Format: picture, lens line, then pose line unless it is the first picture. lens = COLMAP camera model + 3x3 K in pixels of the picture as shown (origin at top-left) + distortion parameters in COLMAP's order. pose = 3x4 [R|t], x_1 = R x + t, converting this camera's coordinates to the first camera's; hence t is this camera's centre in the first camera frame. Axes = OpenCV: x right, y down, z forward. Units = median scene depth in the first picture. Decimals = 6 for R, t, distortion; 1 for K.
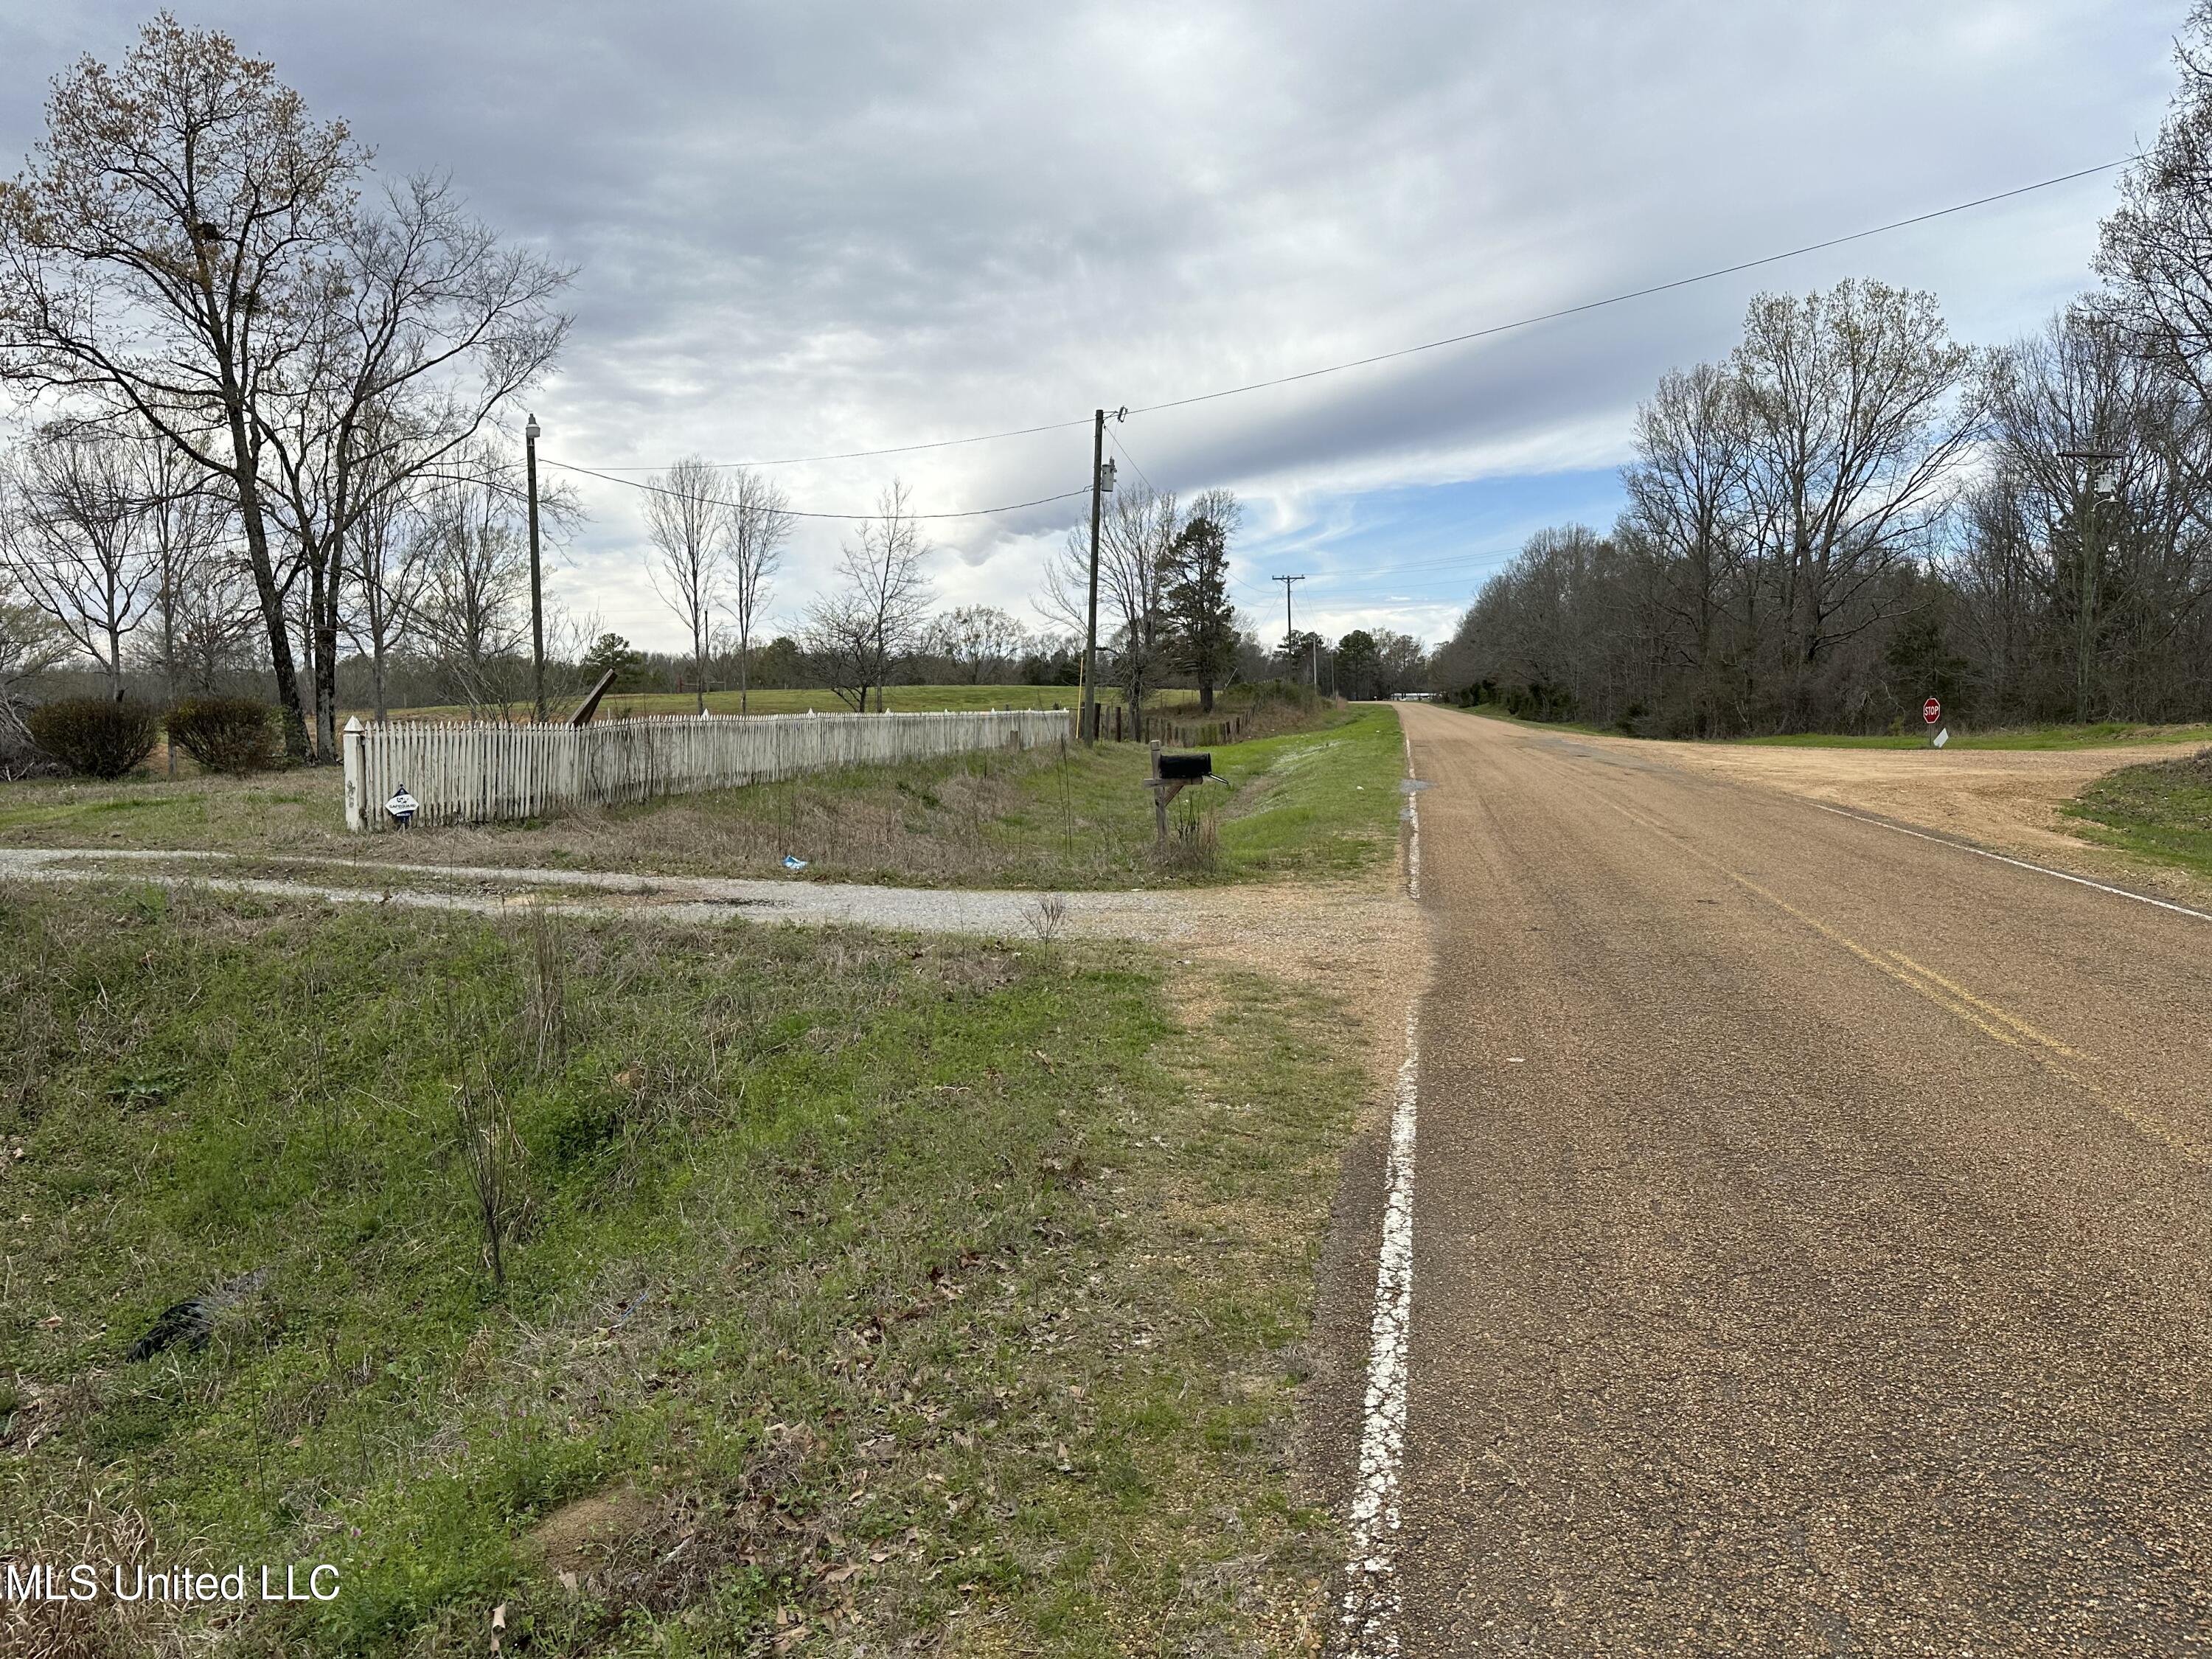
lens RADIAL K [[1572.0, 0, 1106.0], [0, 1572.0, 829.5], [0, 0, 1]] dist [0.096427, -0.101342]
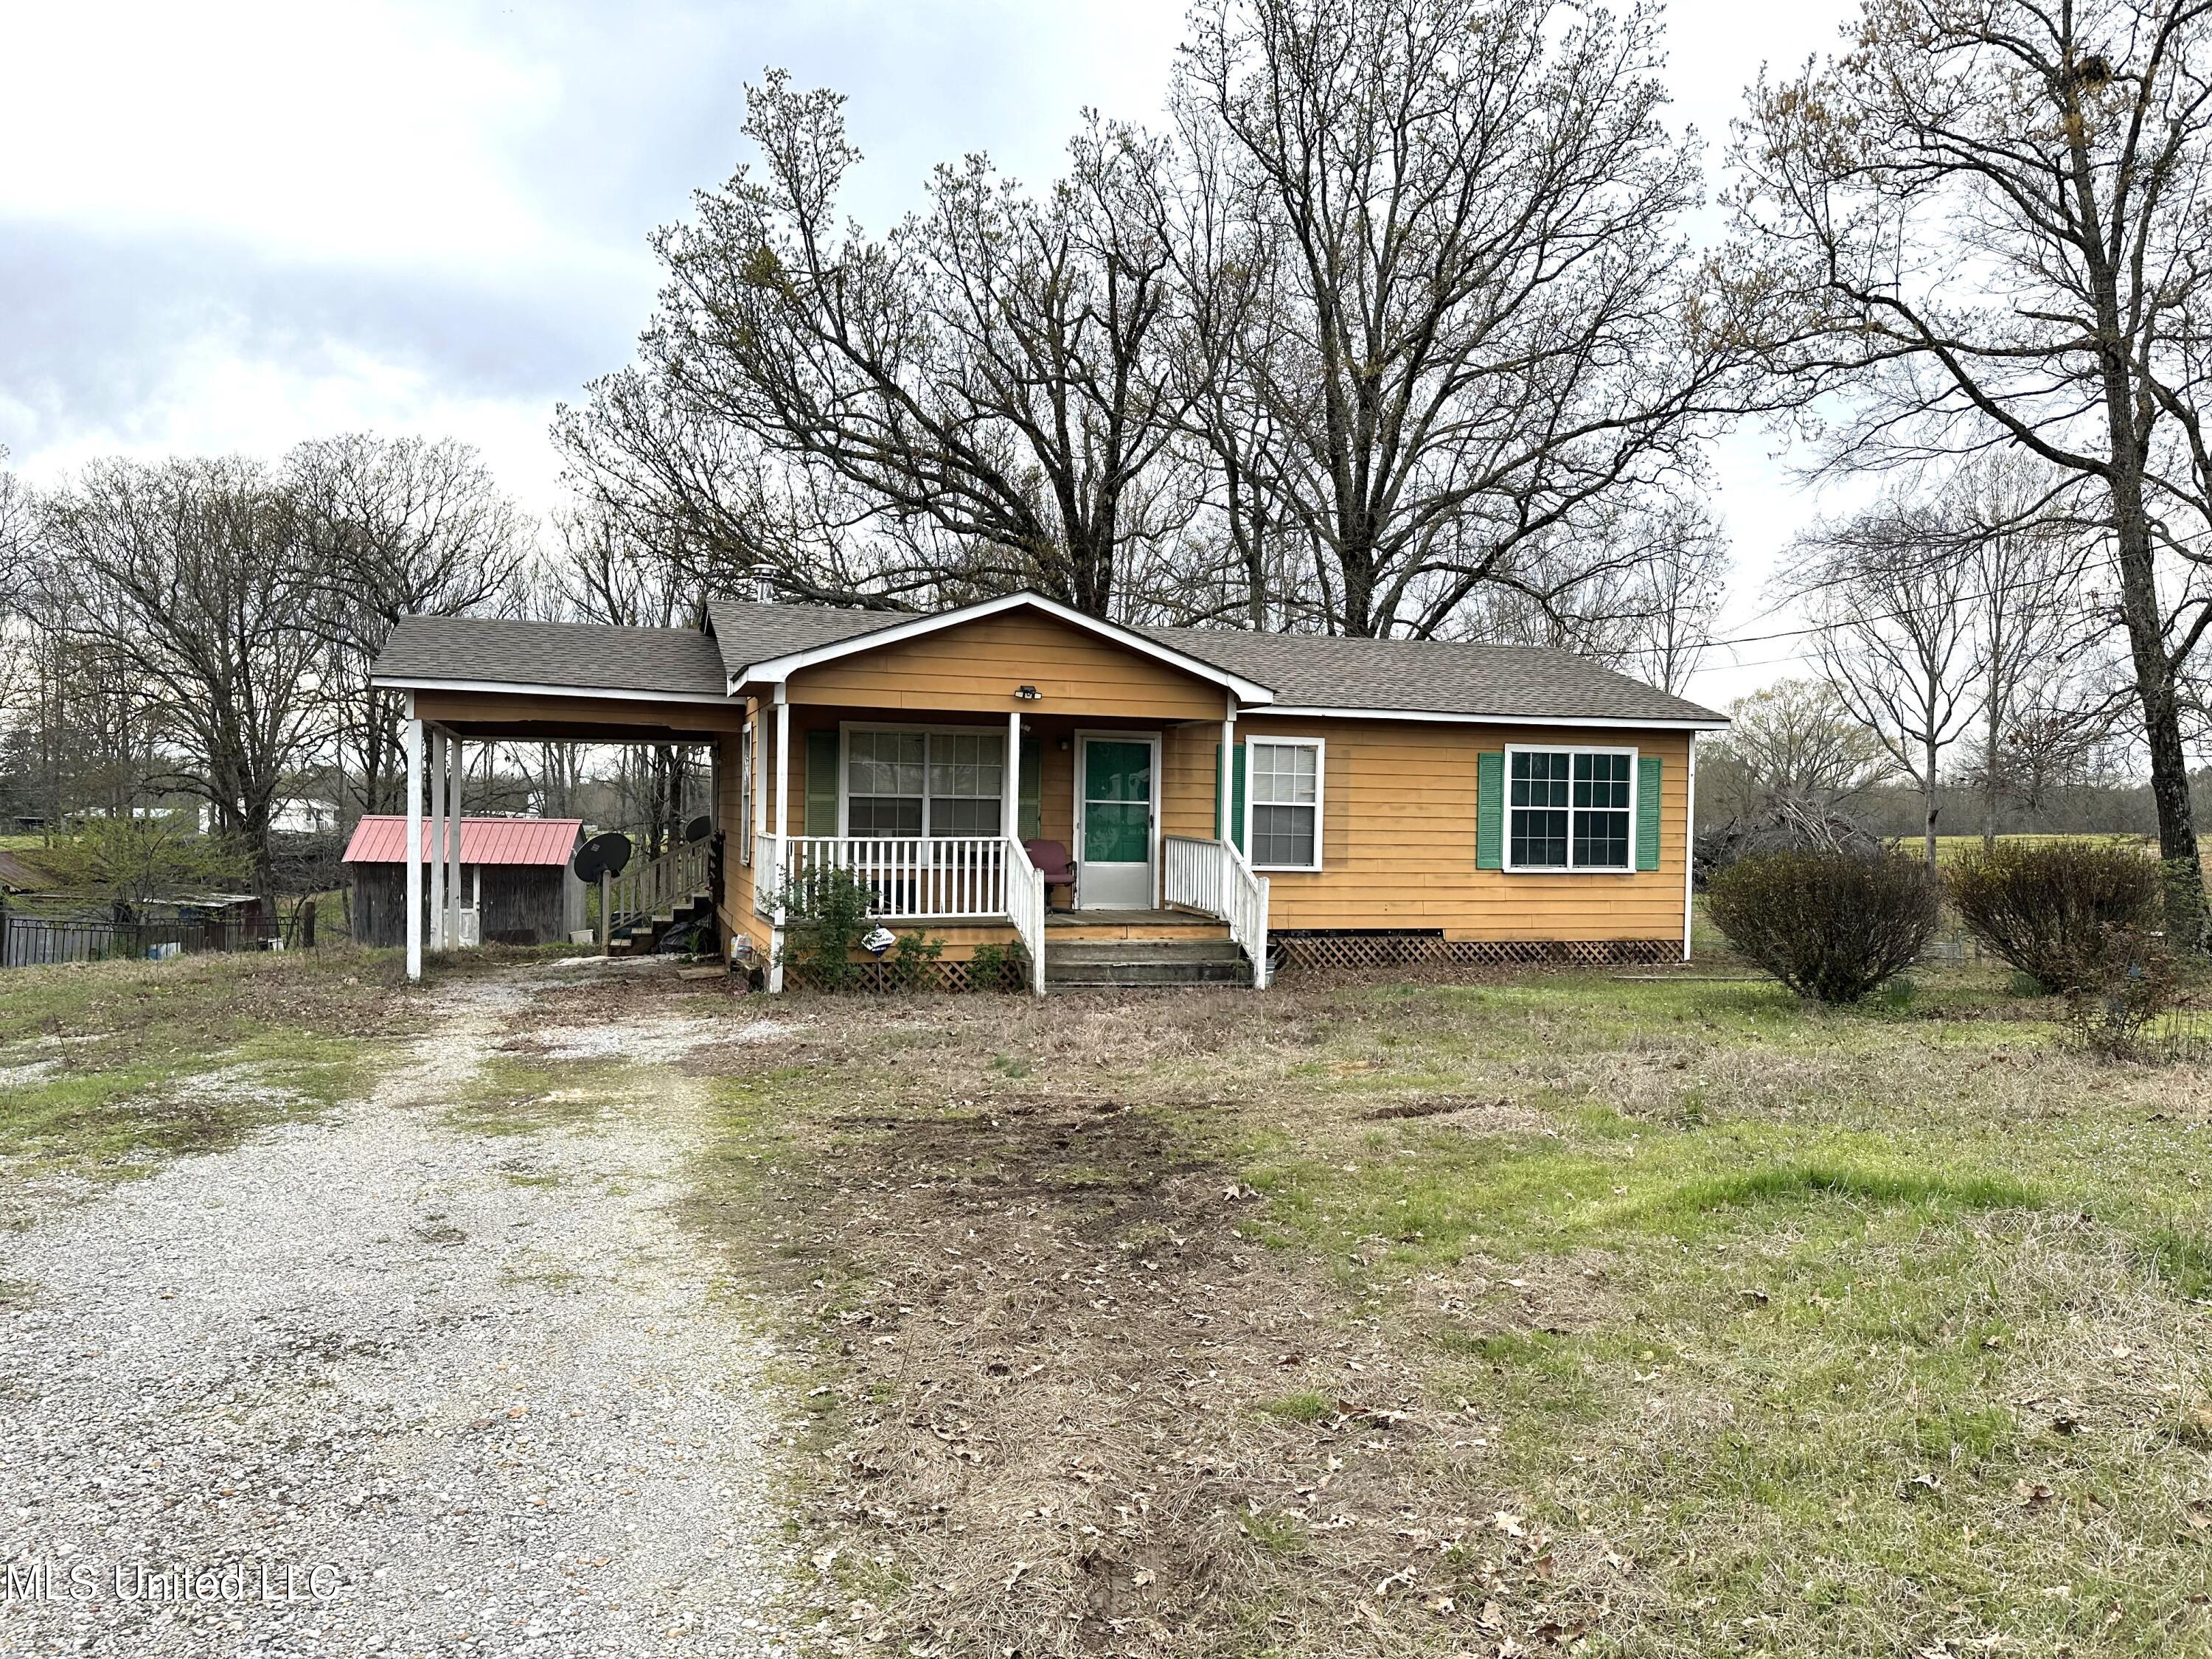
lens RADIAL K [[1572.0, 0, 1106.0], [0, 1572.0, 829.5], [0, 0, 1]] dist [0.096427, -0.101342]
pose [[0.512594, 0.020827, -0.858379, -0.201671], [-0.081910, 0.996333, -0.024739, -0.037480], [0.854715, 0.082991, 0.512420, 0.356988]]
